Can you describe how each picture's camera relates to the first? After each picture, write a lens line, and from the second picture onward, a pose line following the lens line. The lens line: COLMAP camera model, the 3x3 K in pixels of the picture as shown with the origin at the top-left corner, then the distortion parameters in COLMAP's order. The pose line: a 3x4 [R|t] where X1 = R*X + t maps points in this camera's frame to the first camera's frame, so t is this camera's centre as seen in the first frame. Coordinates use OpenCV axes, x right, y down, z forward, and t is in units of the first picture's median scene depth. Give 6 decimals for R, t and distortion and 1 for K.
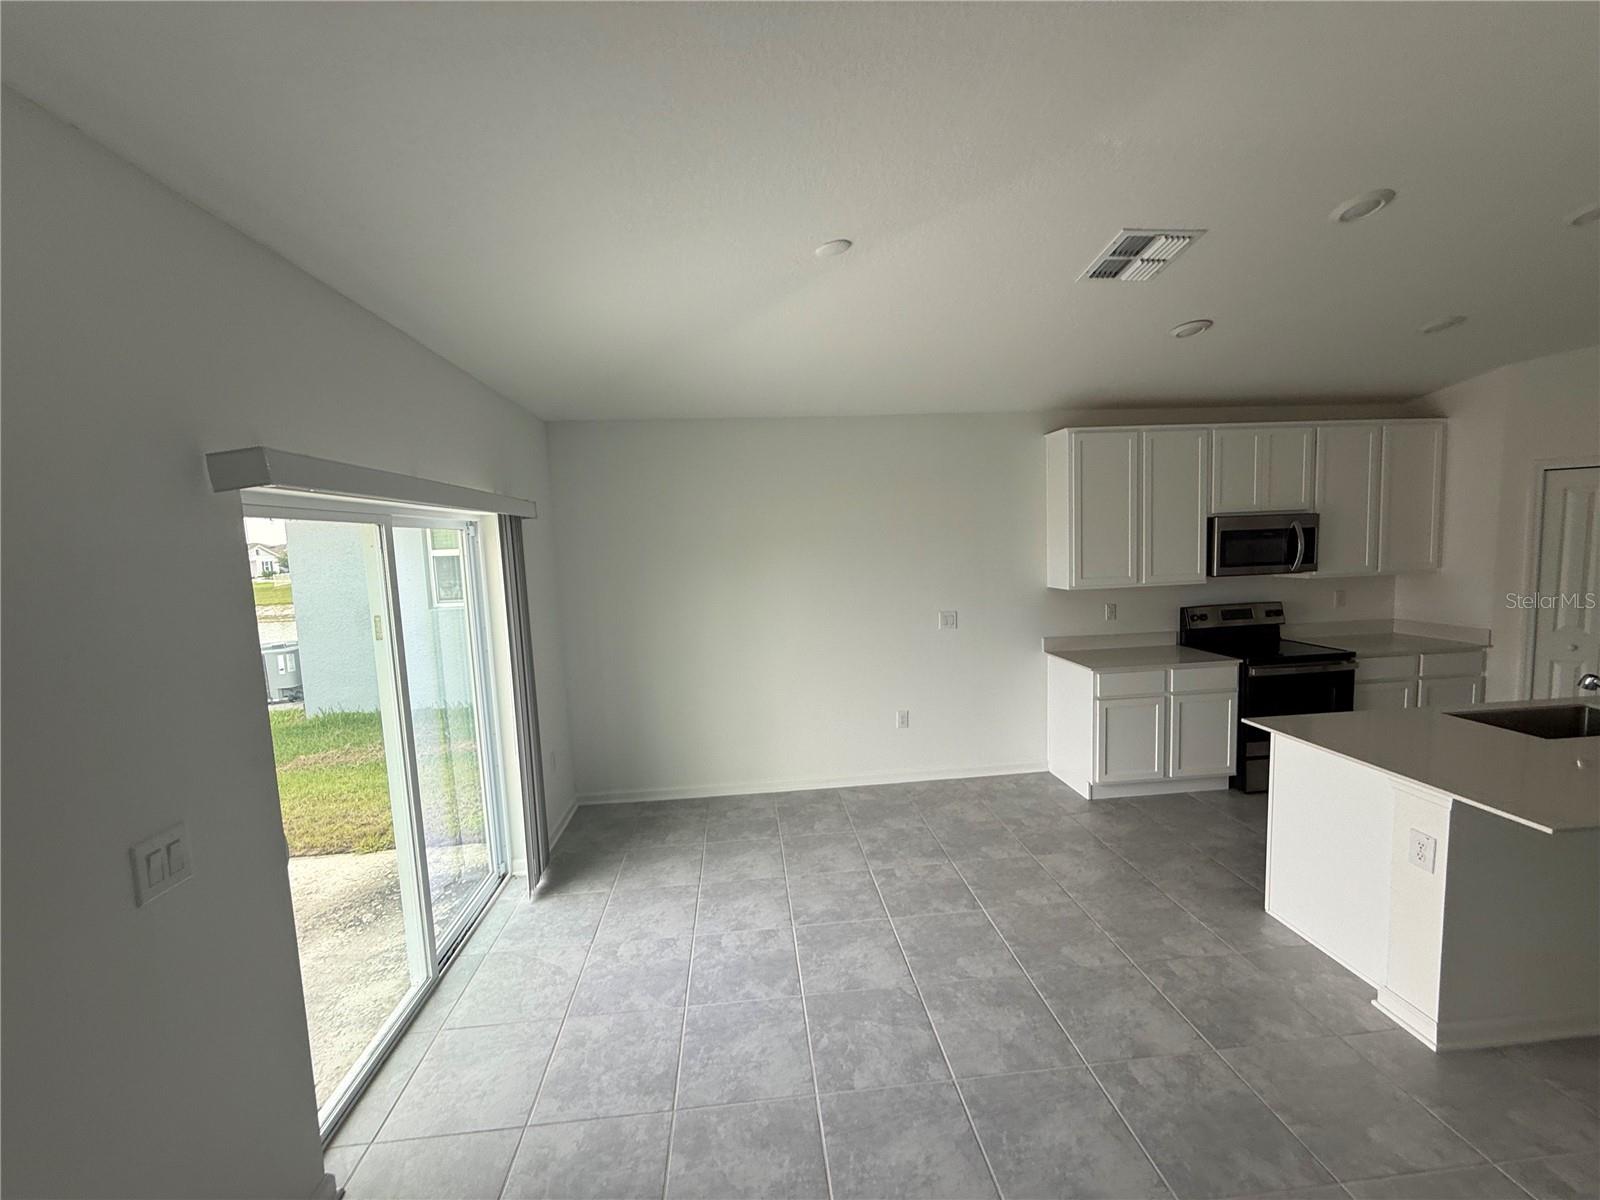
lens RADIAL K [[635.1, 0, 793.6], [0, 635.1, 596.1], [0, 0, 1]] dist [0.002798, 0.000270]
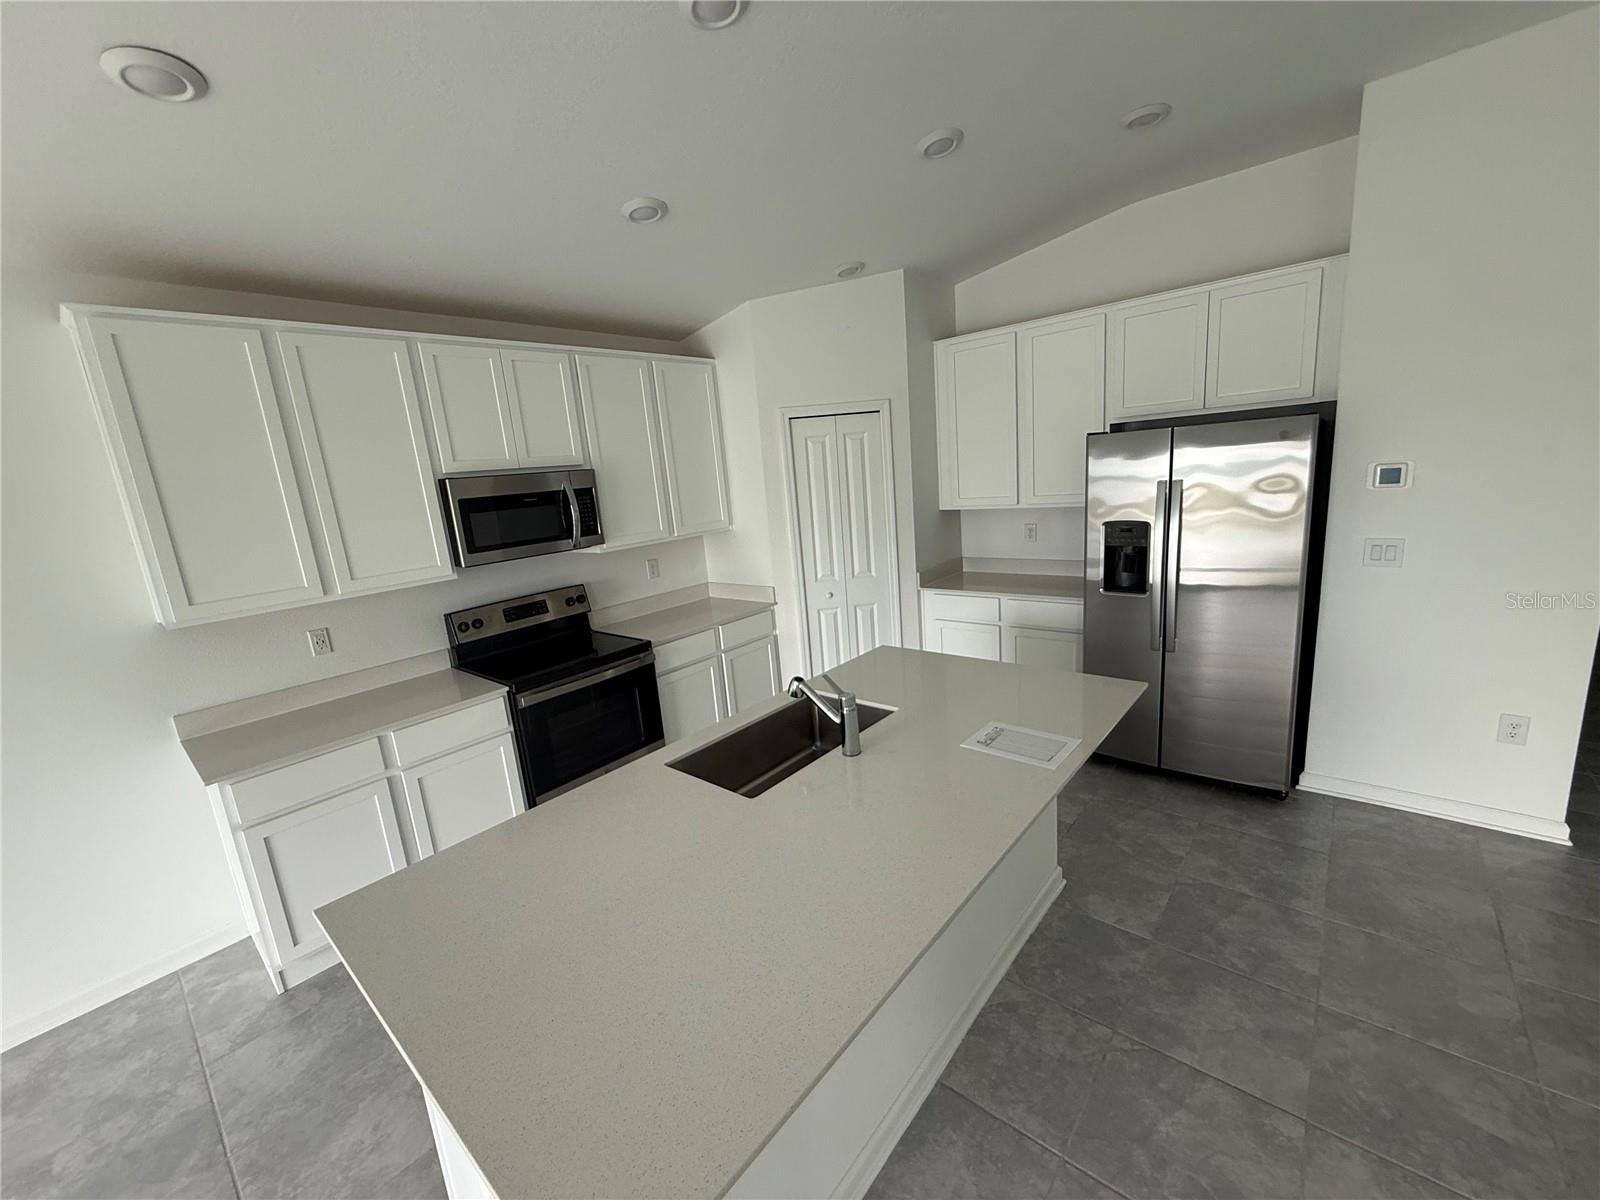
lens RADIAL K [[642.4, 0, 796.3], [0, 642.4, 599.6], [0, 0, 1]] dist [0.001625, 0.000281]
pose [[0.717914, -0.162250, 0.676960, 0.465945], [0.117074, 0.986749, 0.112342, -0.033953], [-0.686217, -0.001397, 0.727396, 0.275643]]
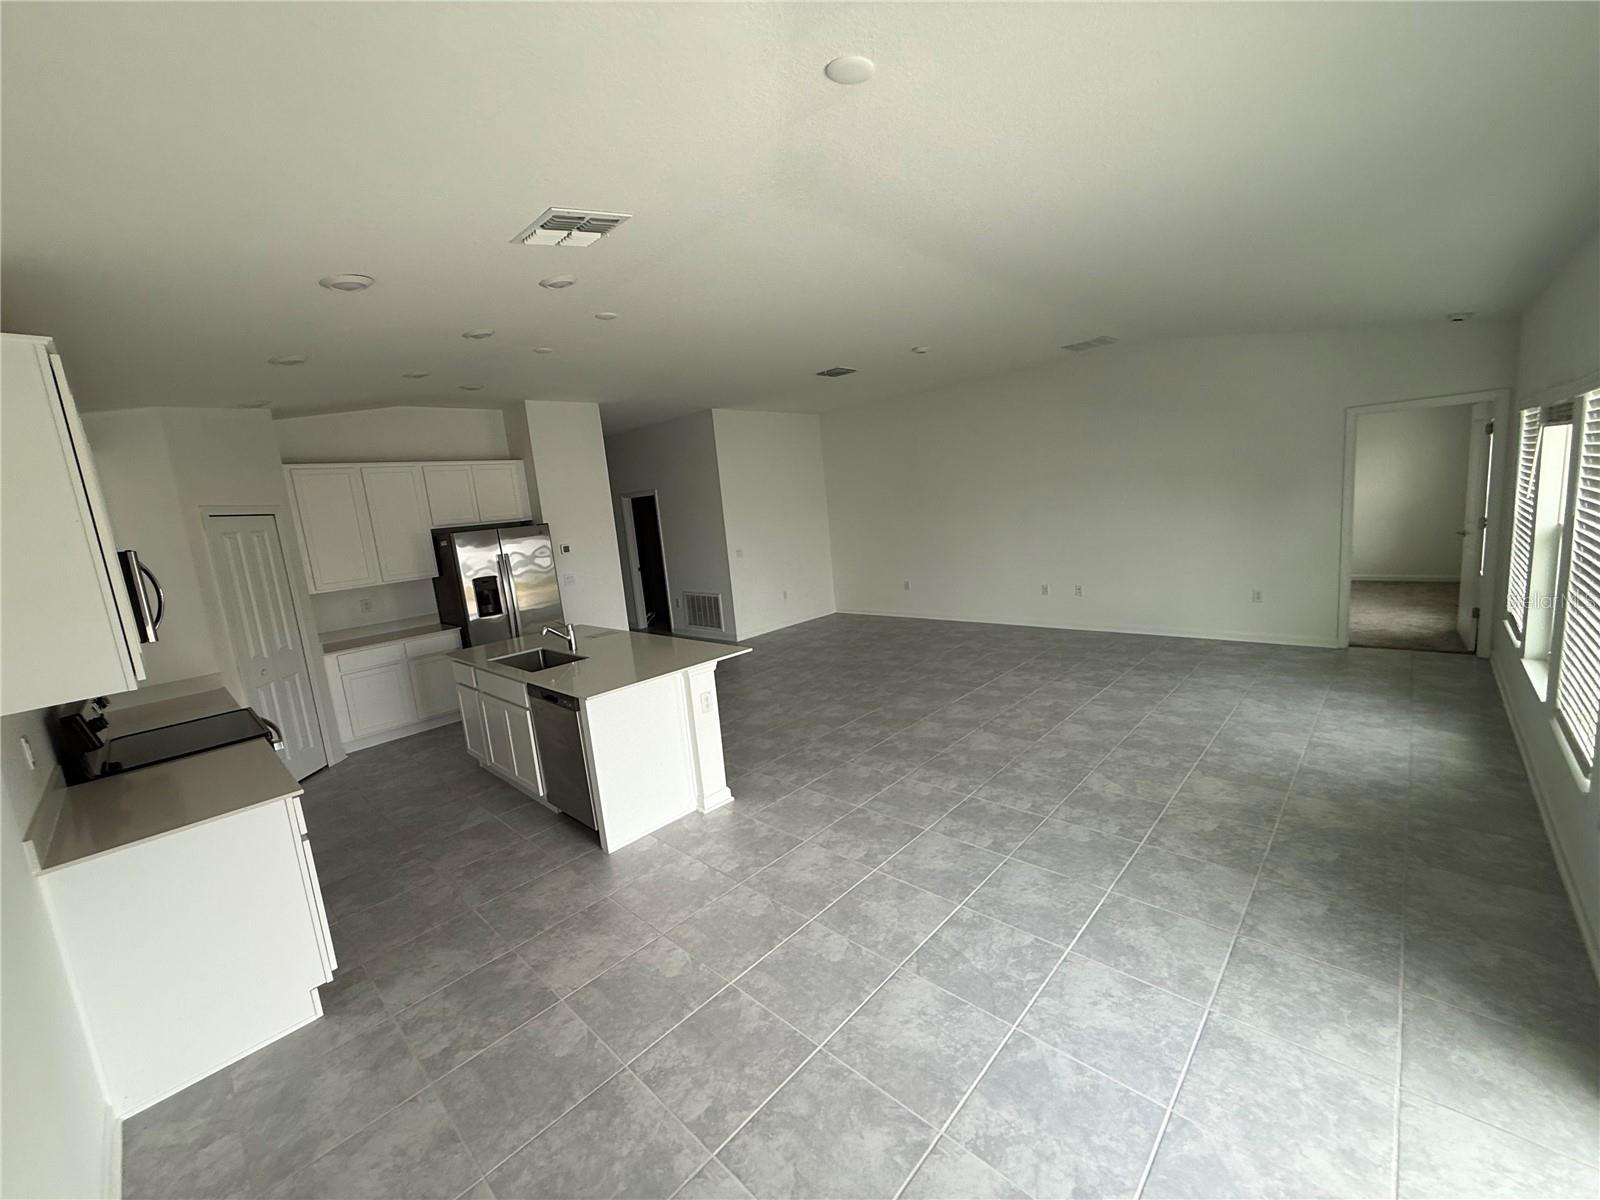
lens RADIAL K [[635.1, 0, 793.6], [0, 635.1, 596.1], [0, 0, 1]] dist [0.002798, 0.000270]
pose [[-0.647305, -0.014177, 0.762099, -0.256092], [0.183800, 0.967421, 0.174111, -0.074137], [-0.739739, 0.252777, -0.623611, 0.952201]]
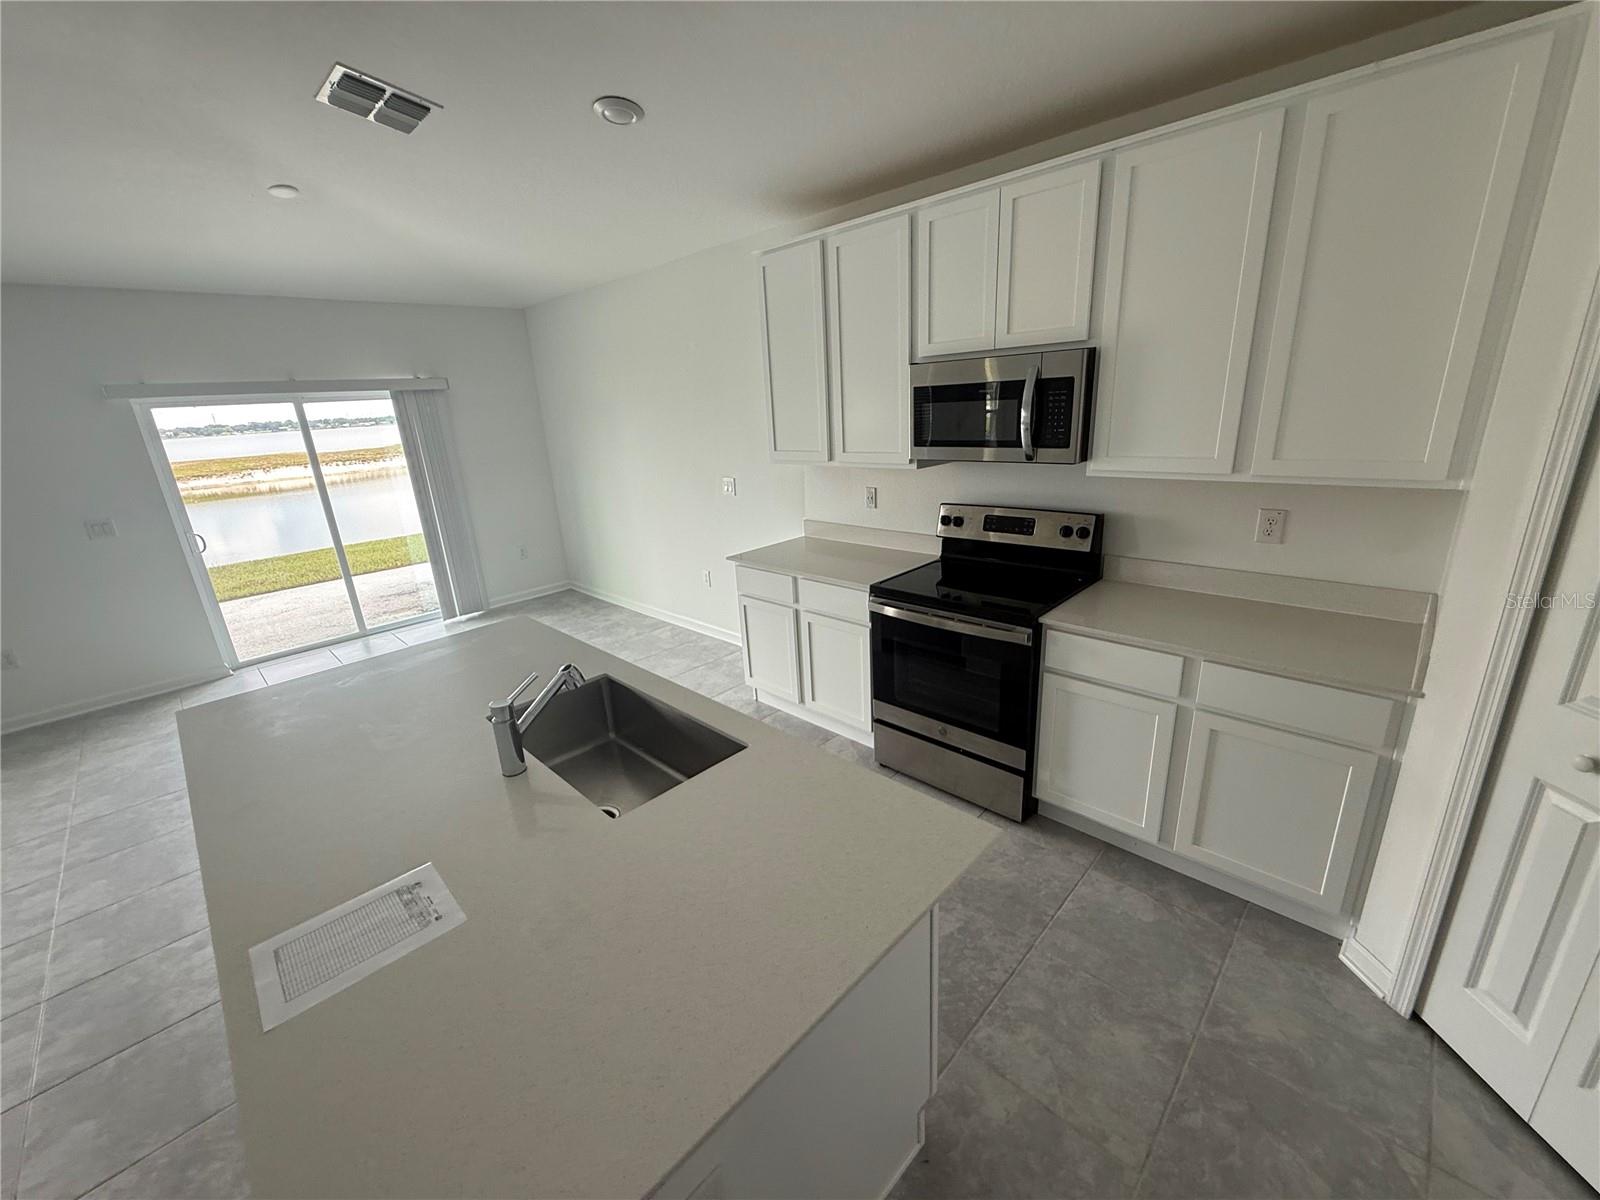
lens RADIAL K [[642.4, 0, 796.3], [0, 642.4, 599.6], [0, 0, 1]] dist [0.001625, 0.000281]
pose [[0.648603, 0.230446, -0.725402, 1.135477], [-0.032809, 0.960643, 0.275842, -0.073492], [0.760419, -0.155112, 0.630637, 0.484772]]
